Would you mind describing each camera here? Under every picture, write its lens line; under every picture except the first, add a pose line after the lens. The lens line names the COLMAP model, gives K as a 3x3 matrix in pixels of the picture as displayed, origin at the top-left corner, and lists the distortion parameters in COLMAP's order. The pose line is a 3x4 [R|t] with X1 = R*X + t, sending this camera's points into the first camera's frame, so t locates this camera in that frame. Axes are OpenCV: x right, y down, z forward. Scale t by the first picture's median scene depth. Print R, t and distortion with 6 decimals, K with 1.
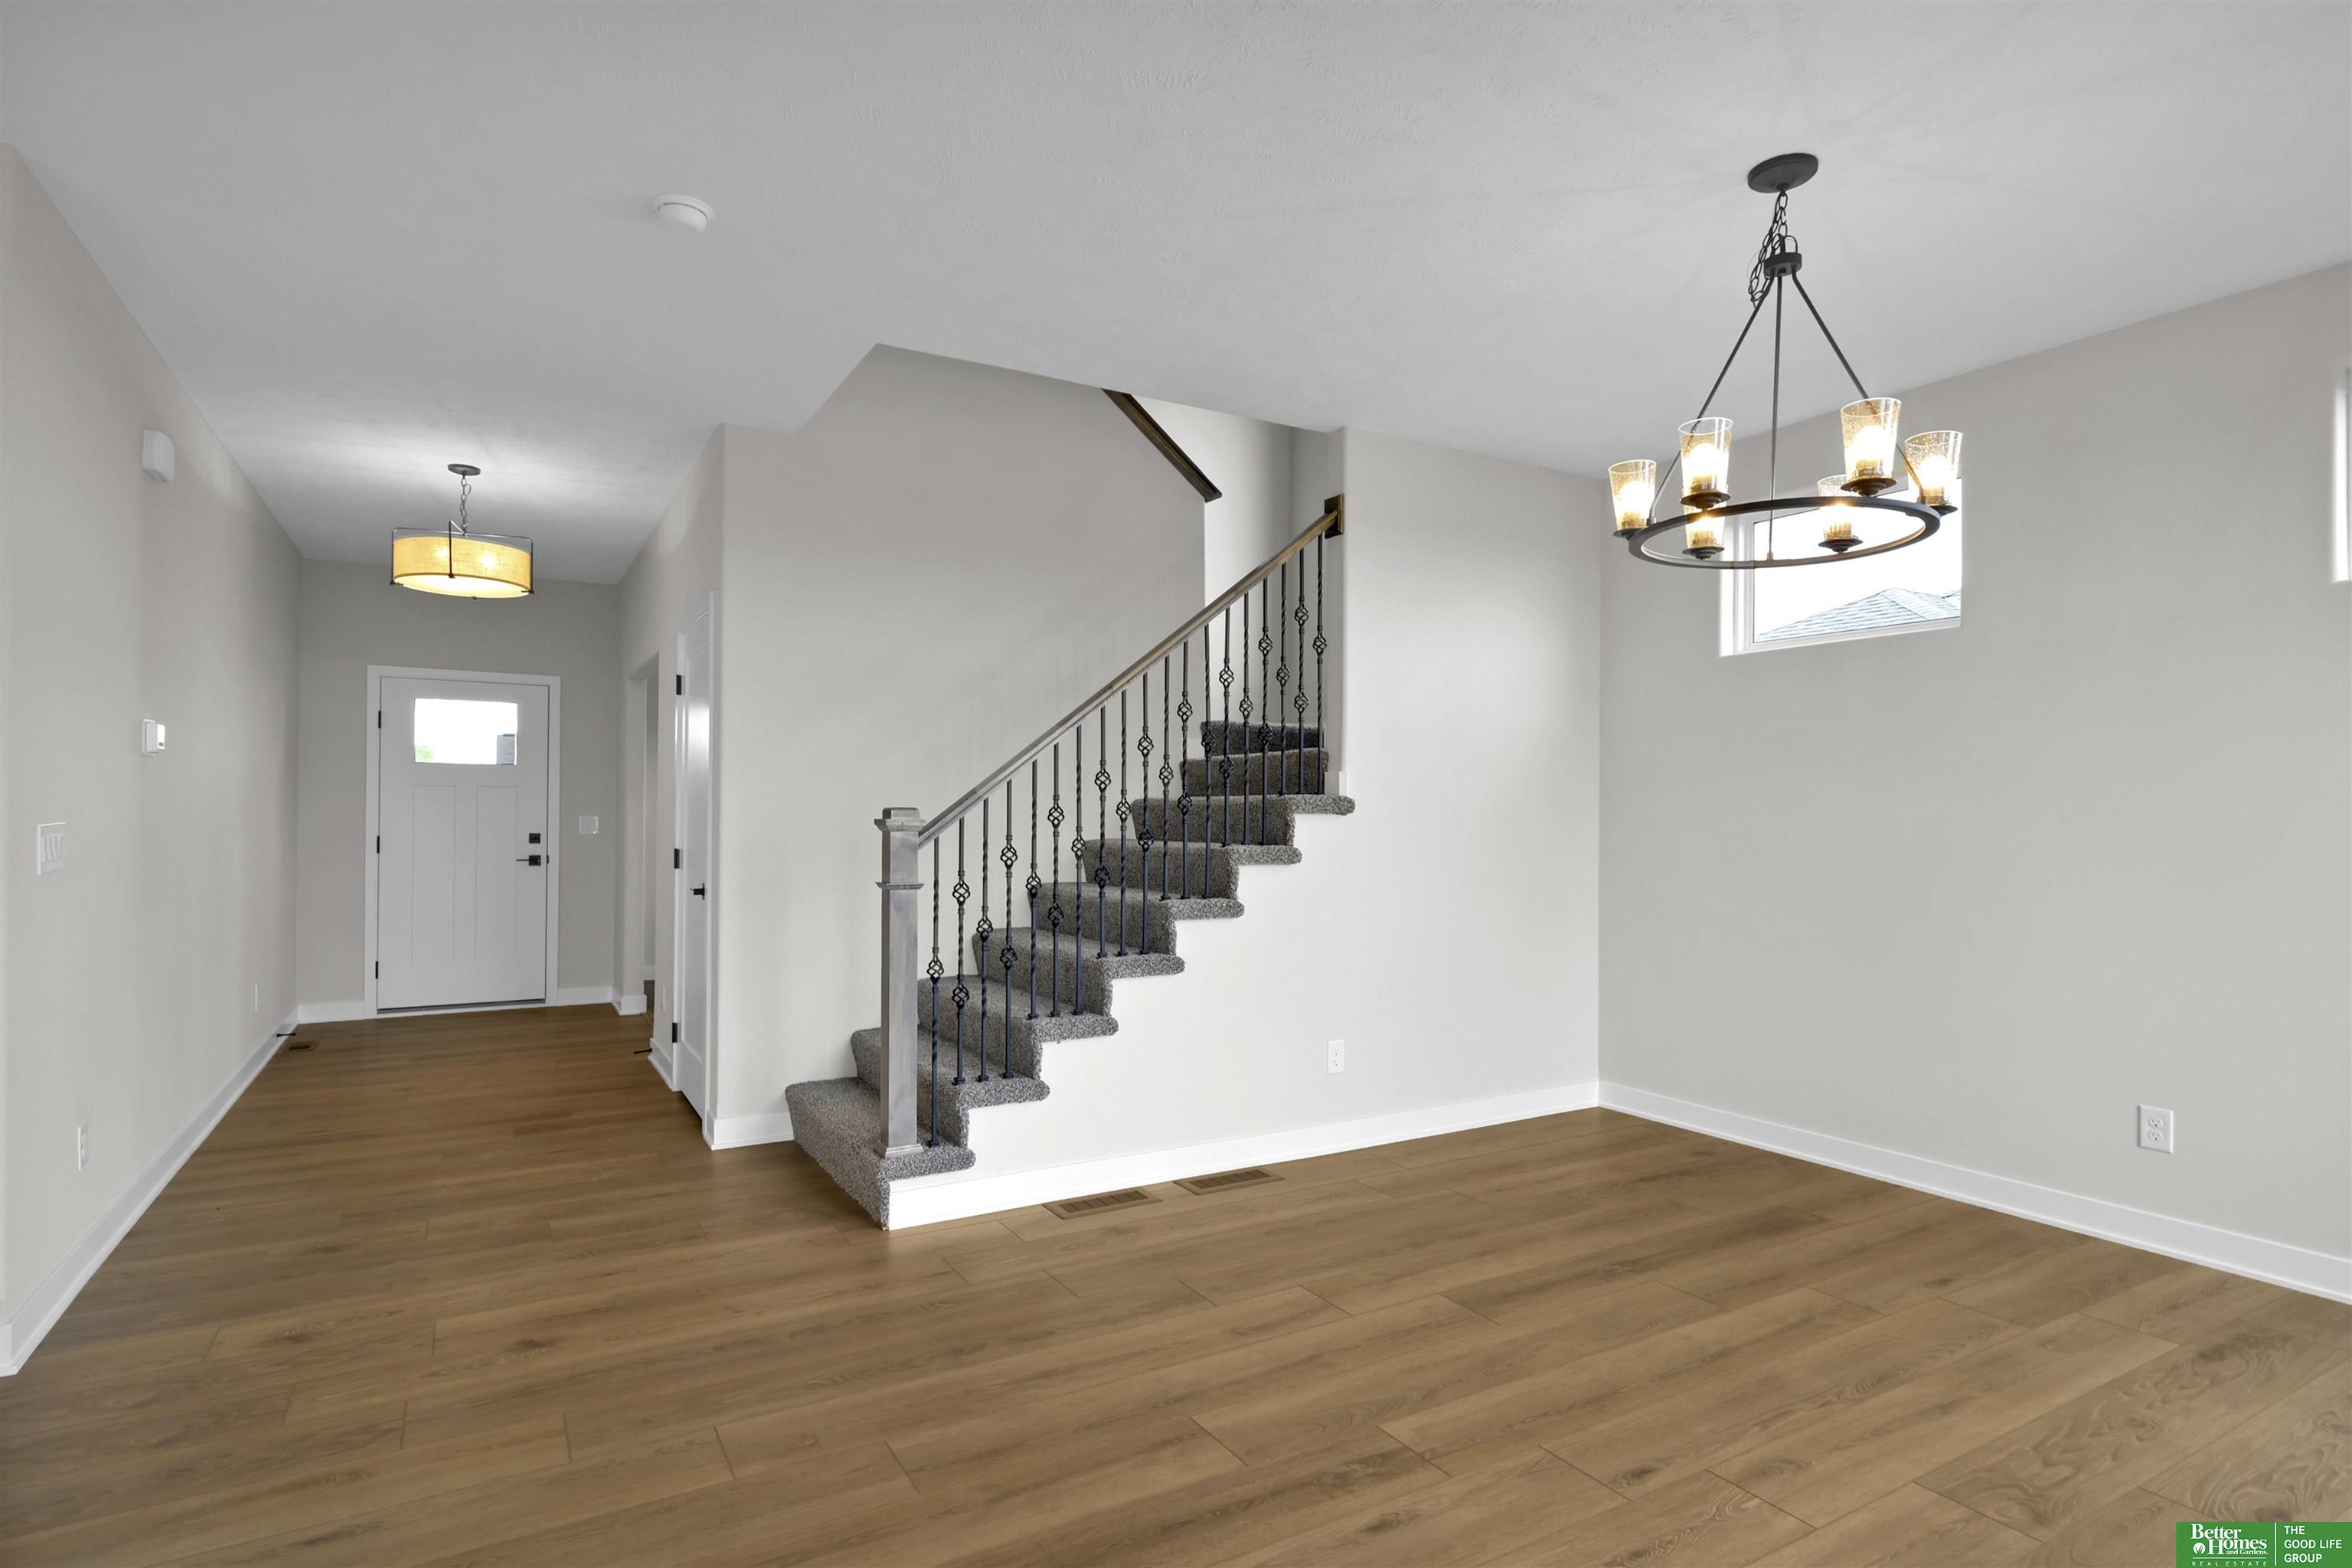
lens RADIAL K [[1186.0, 0, 1165.0], [0, 1186.0, 811.7], [0, 0, 1]] dist [0.003603, 0.000586]
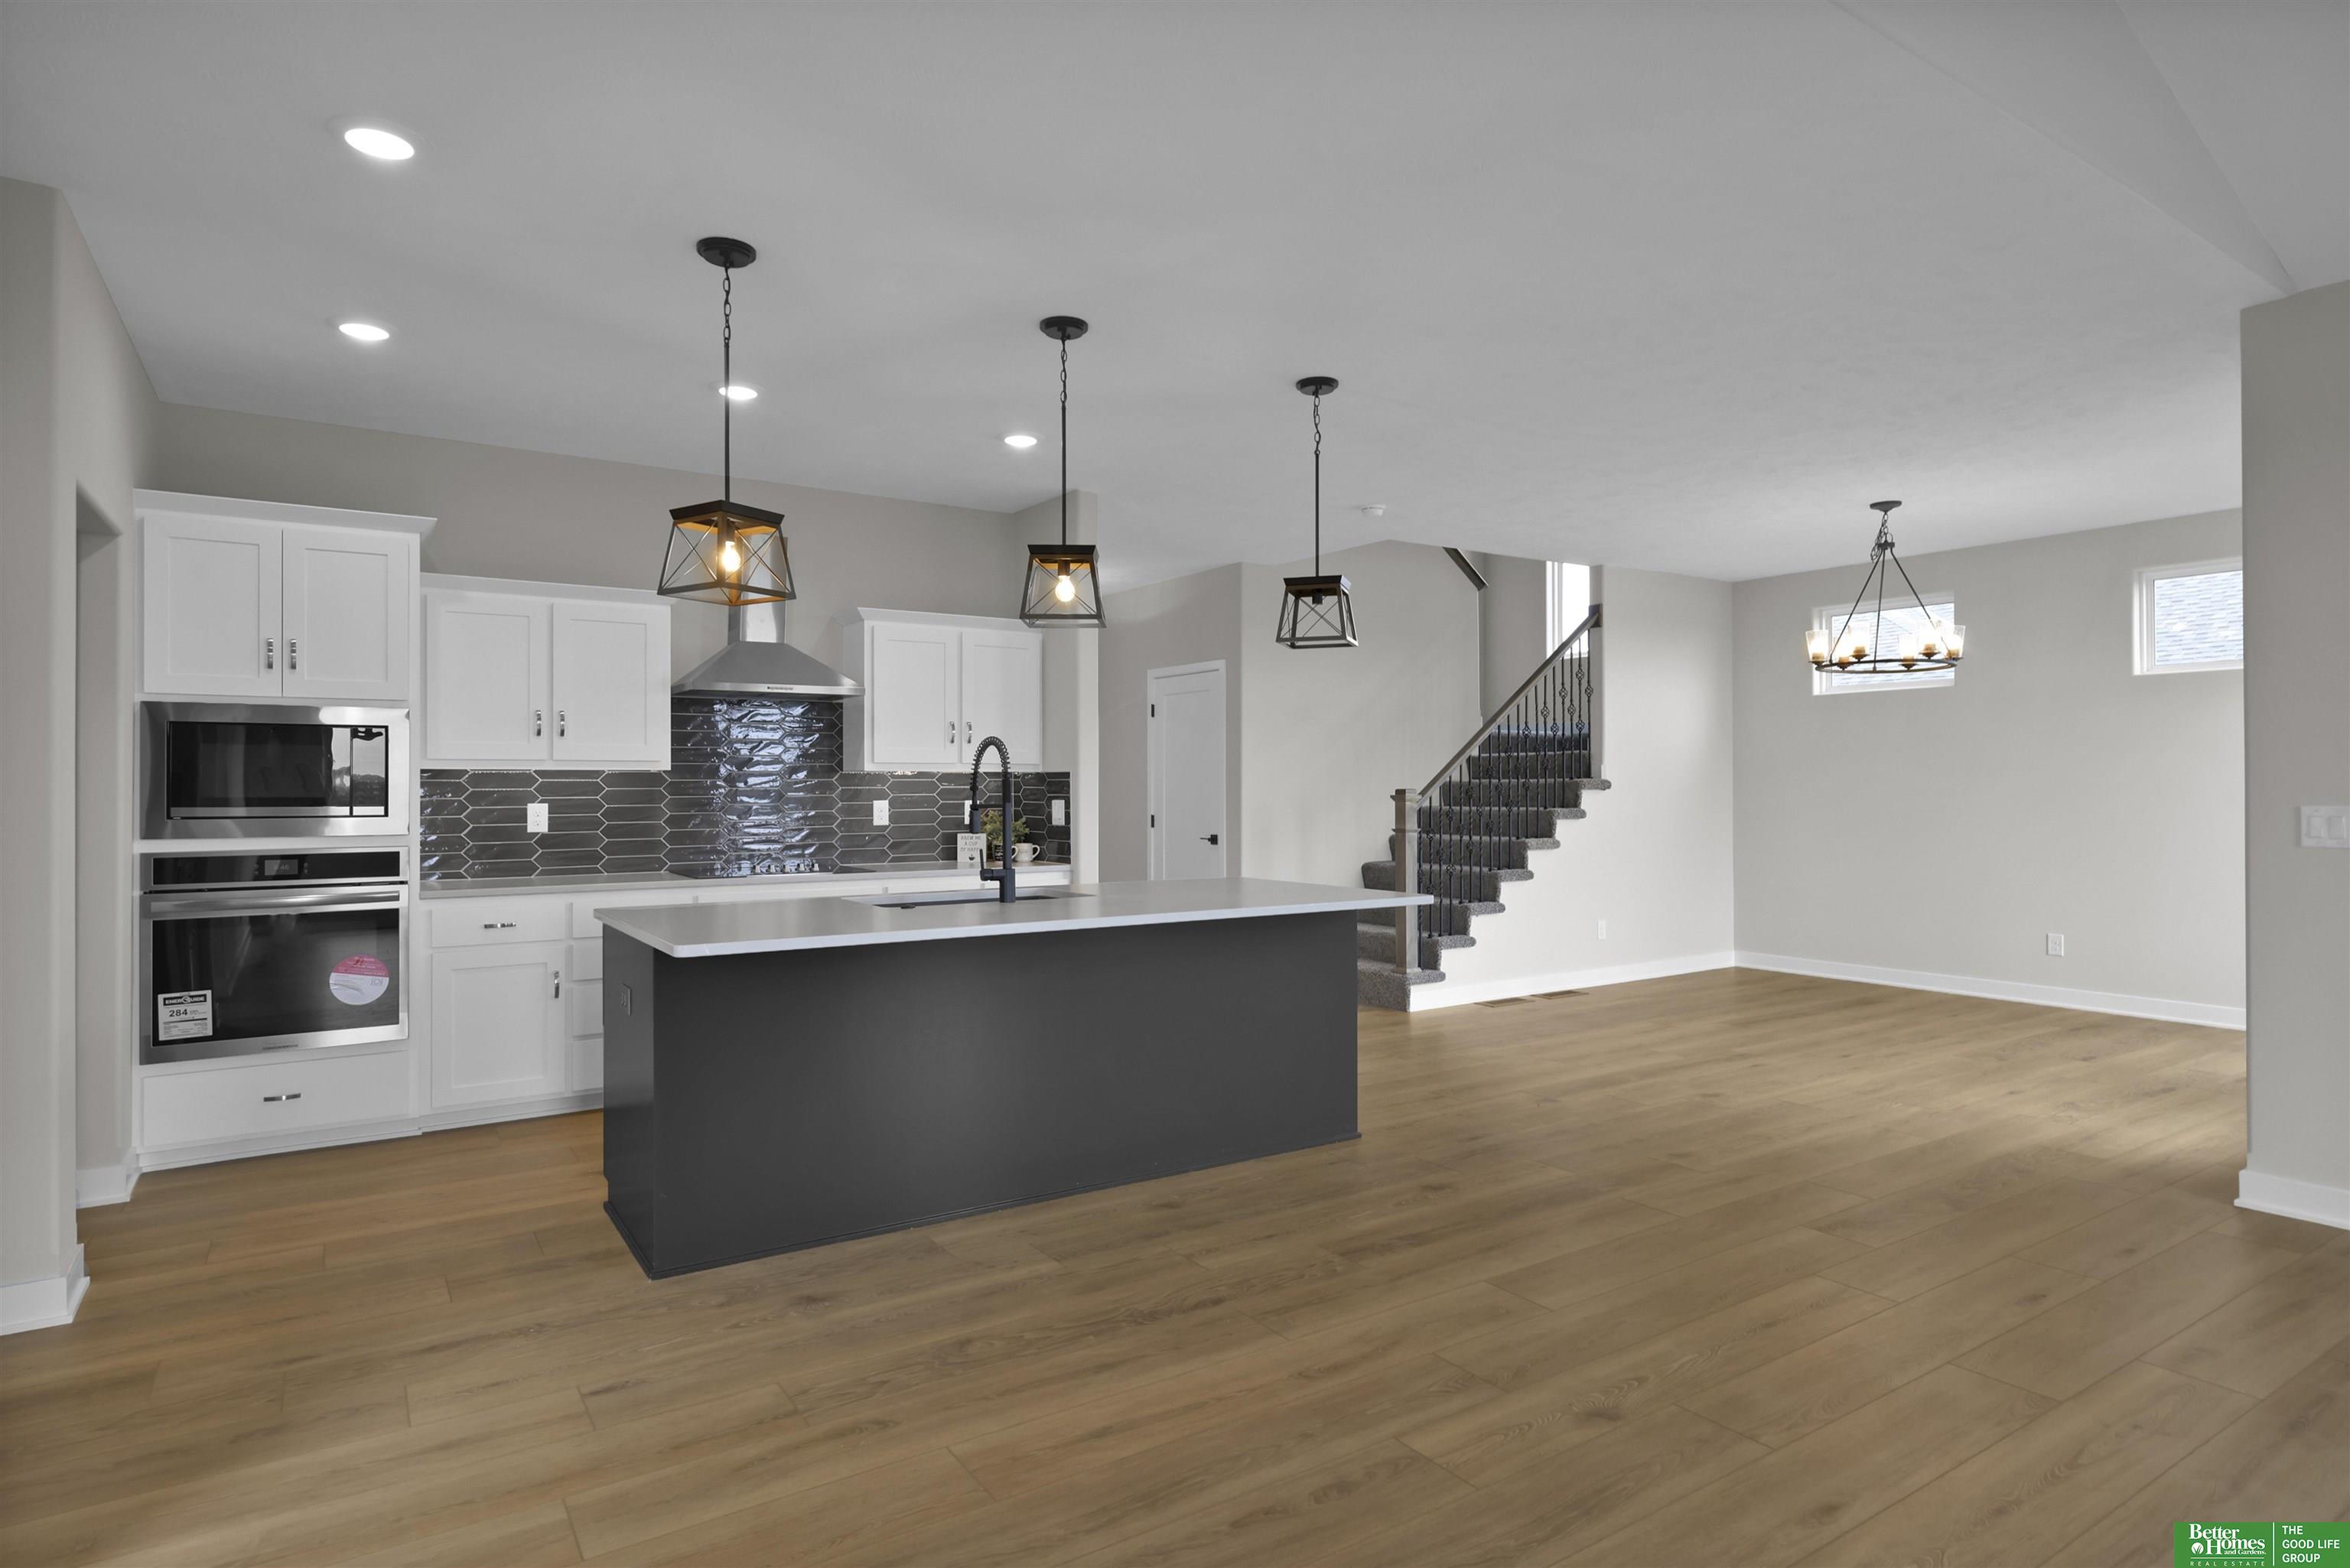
lens RADIAL K [[1277.2, 0, 1088.9], [0, 1277.2, 788.2], [0, 0, 1]] dist [-0.024031, -0.000167]
pose [[0.999886, -0.010122, 0.011234, -0.671589], [0.010071, 0.999939, 0.004635, -0.017351], [-0.011280, -0.004521, 0.999926, -0.907406]]
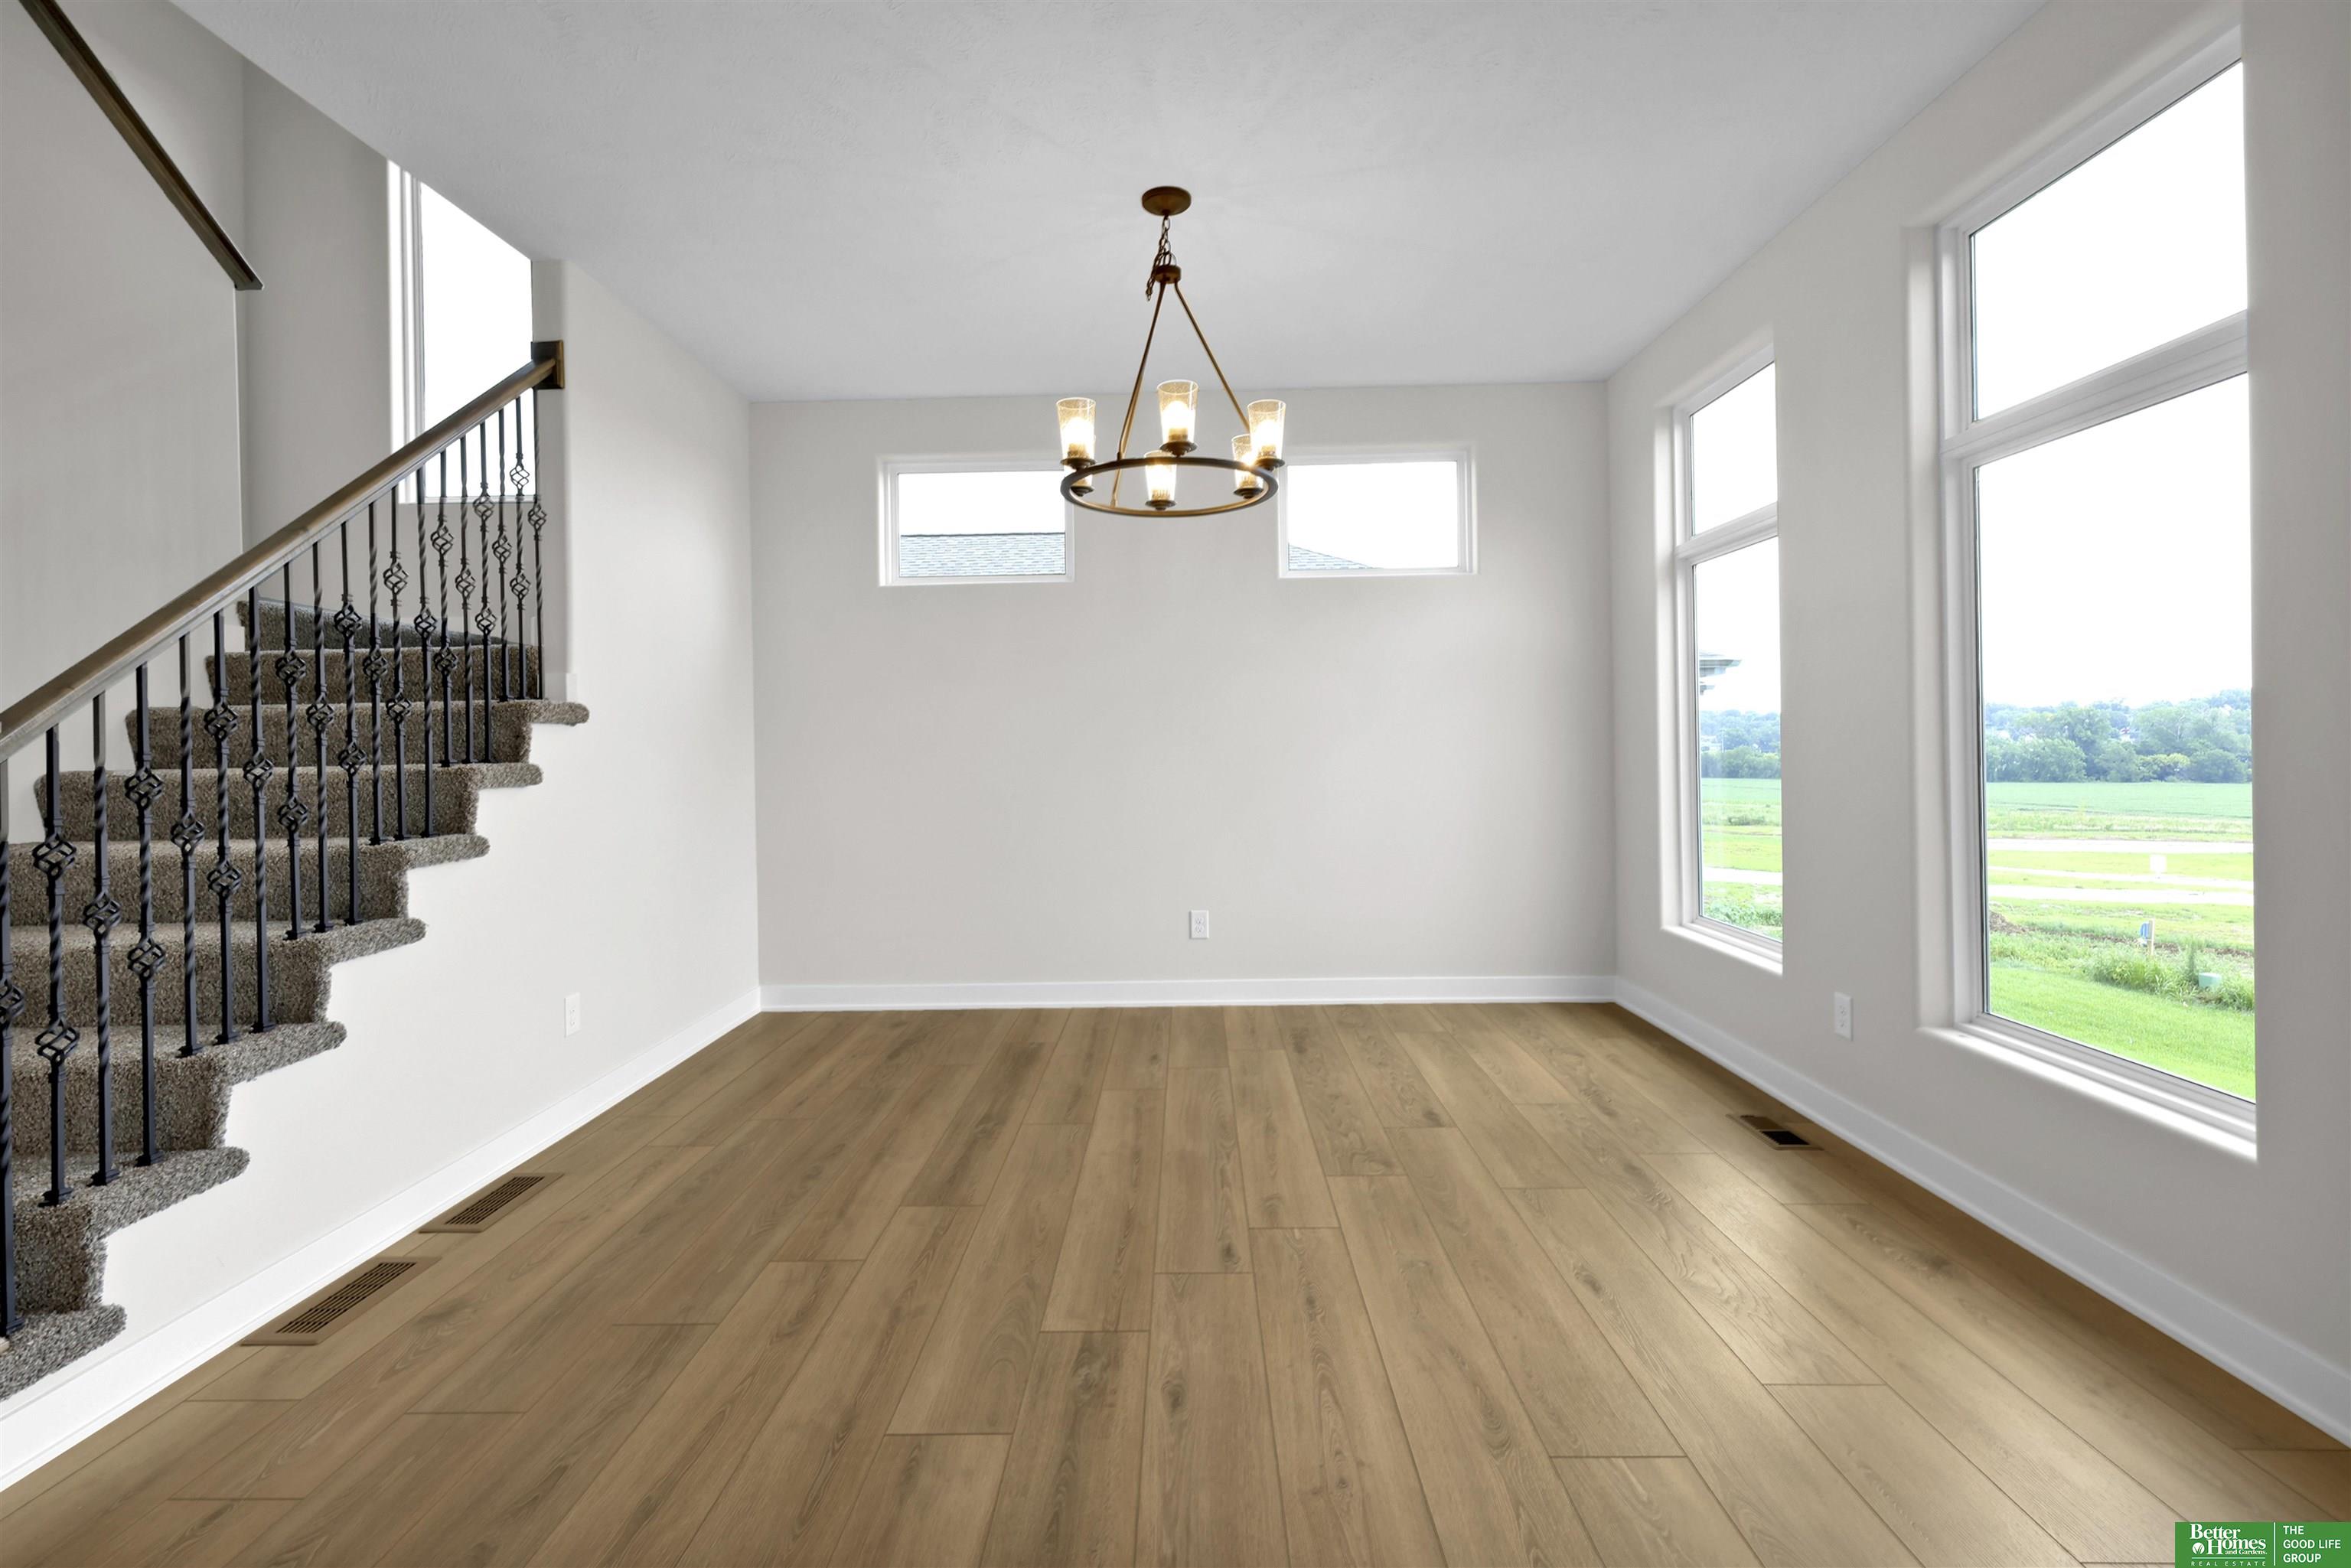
lens RADIAL K [[1069.7, 0, 1164.1], [0, 1069.7, 744.9], [0, 0, 1]] dist [0.000003, 0.000664]
pose [[0.521107, -0.016585, 0.853330, -0.302862], [0.018108, 0.999801, 0.008374, 0.019453], [-0.853299, 0.011088, 0.521304, 0.270973]]
